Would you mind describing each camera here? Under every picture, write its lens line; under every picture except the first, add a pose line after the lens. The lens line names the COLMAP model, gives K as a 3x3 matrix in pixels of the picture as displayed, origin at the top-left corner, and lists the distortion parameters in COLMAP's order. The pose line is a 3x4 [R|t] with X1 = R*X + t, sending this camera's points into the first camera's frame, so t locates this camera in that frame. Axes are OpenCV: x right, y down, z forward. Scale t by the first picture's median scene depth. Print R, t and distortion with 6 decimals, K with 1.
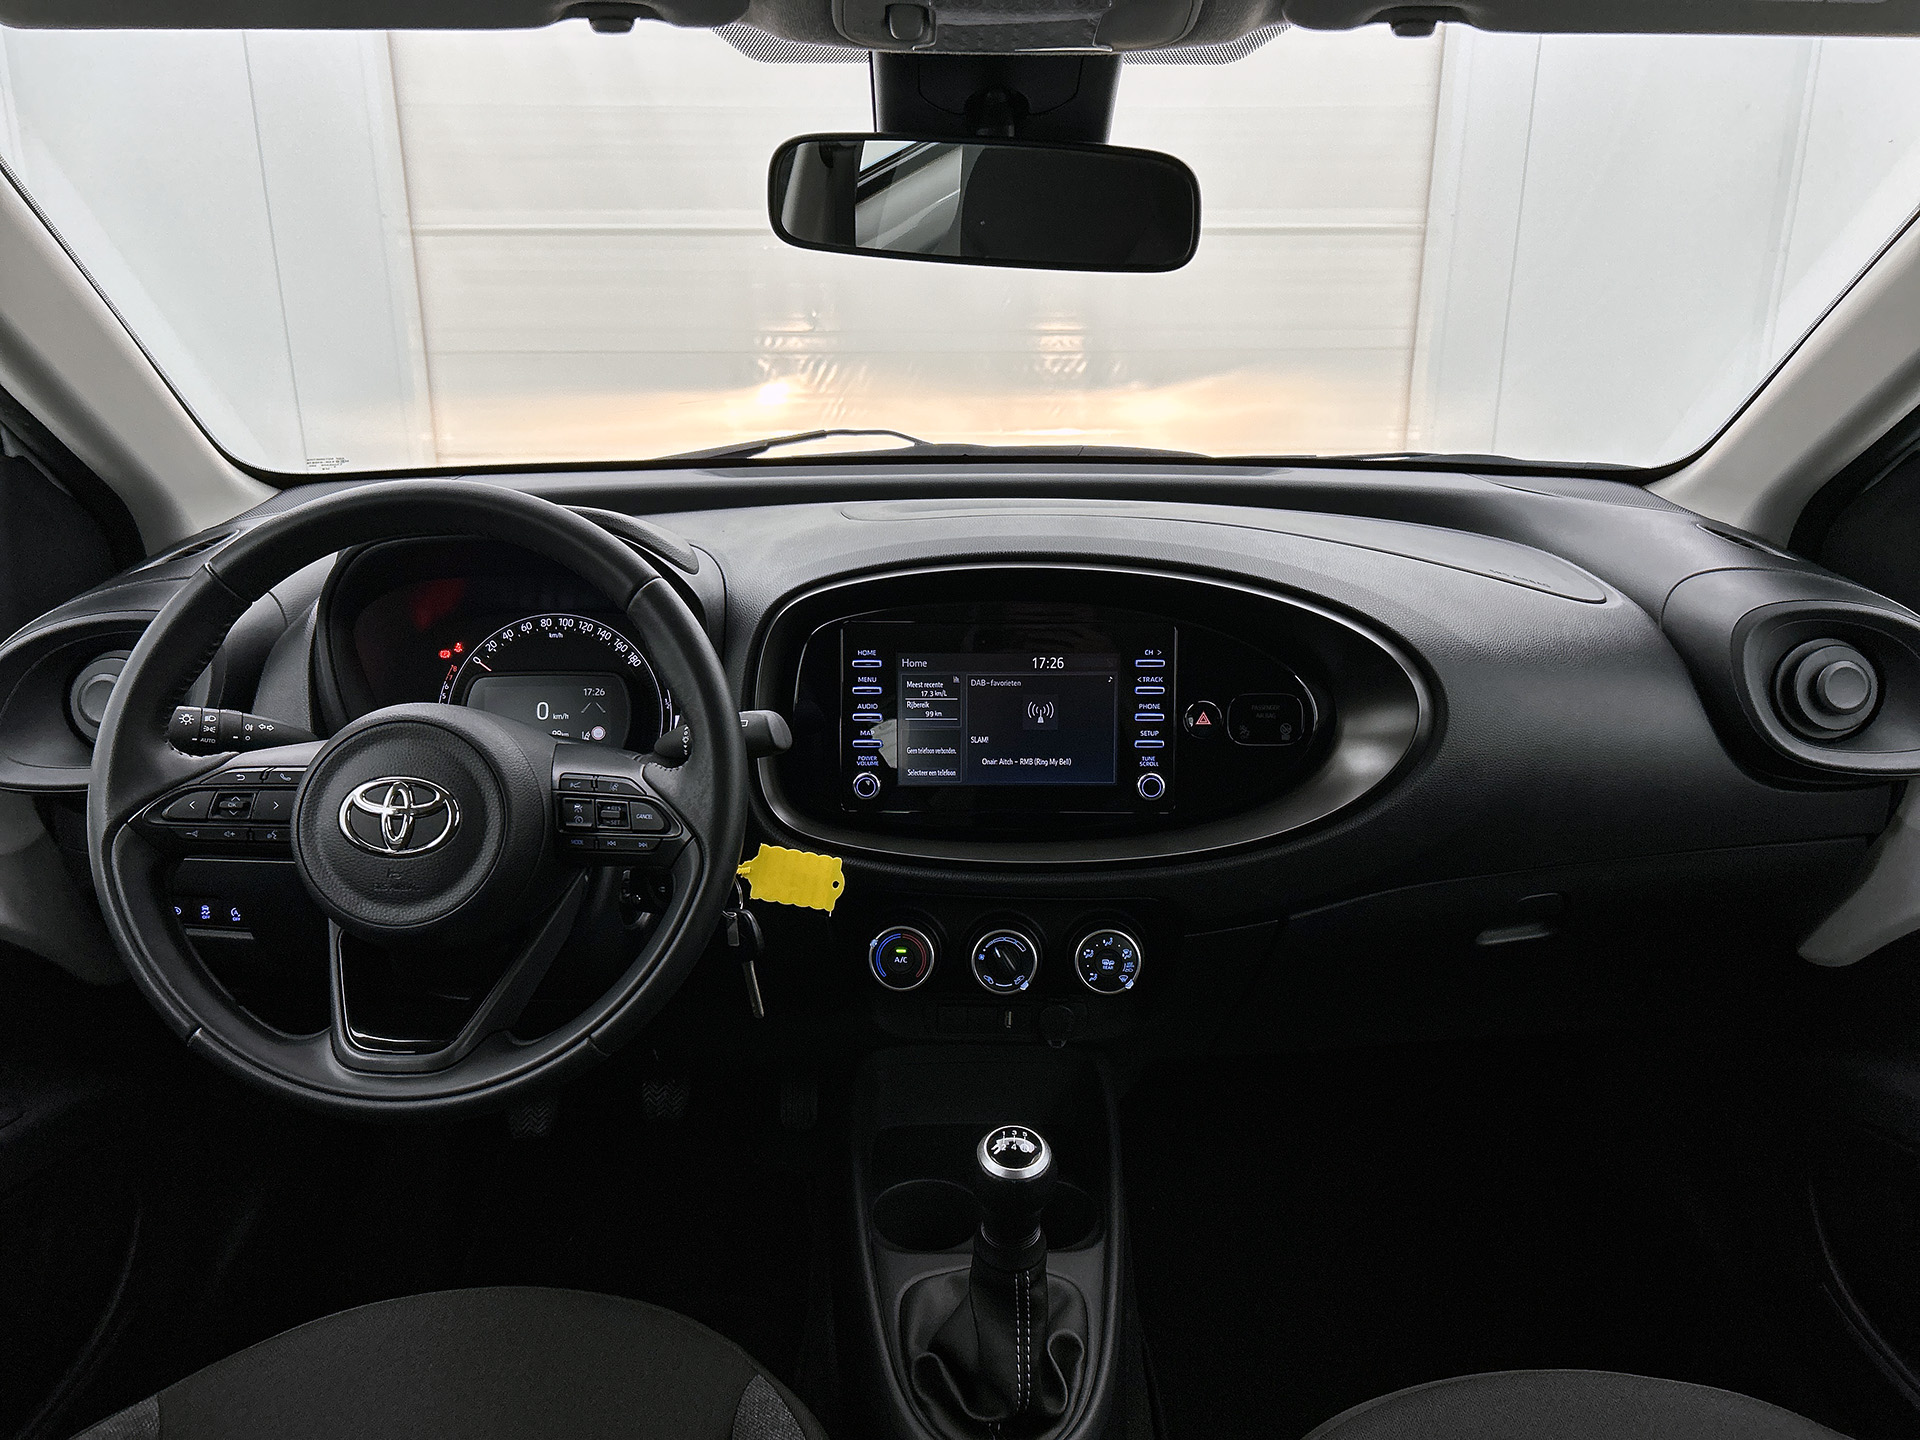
lens RADIAL K [[1457.4, 0, 964.8], [0, 1457.4, 723.9], [0, 0, 1]] dist [0.039920, -0.027278]
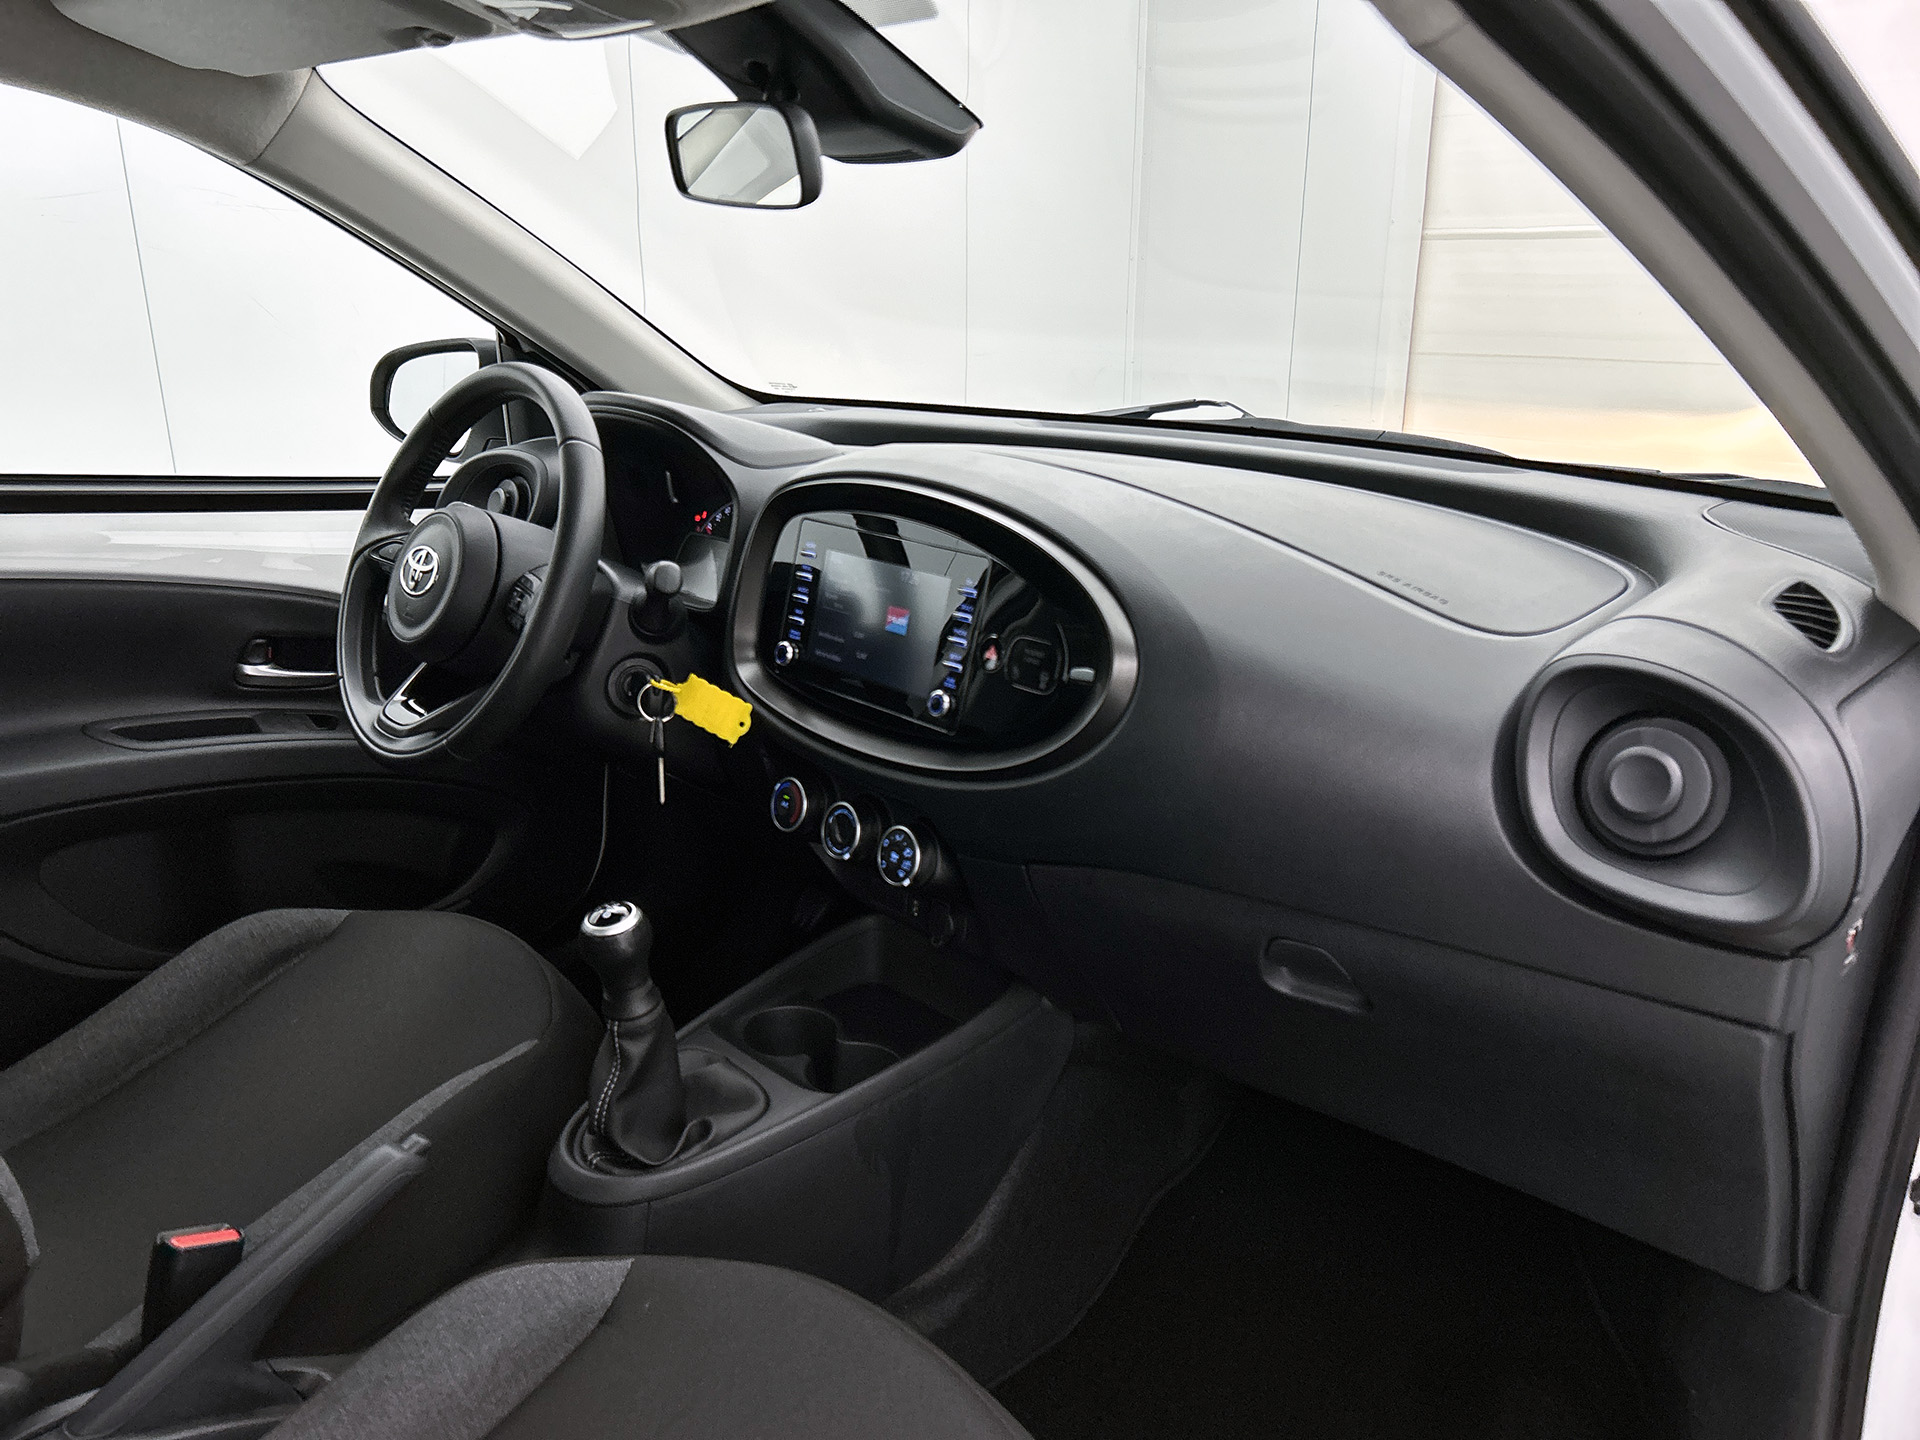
lens RADIAL K [[1457.4, 0, 950.6], [0, 1457.4, 718.9], [0, 0, 1]] dist [0.039920, -0.027278]
pose [[0.684326, 0.222844, -0.694289, 0.864718], [-0.233195, 0.969036, 0.081181, -0.034691], [0.690882, 0.106351, 0.715103, 0.234738]]
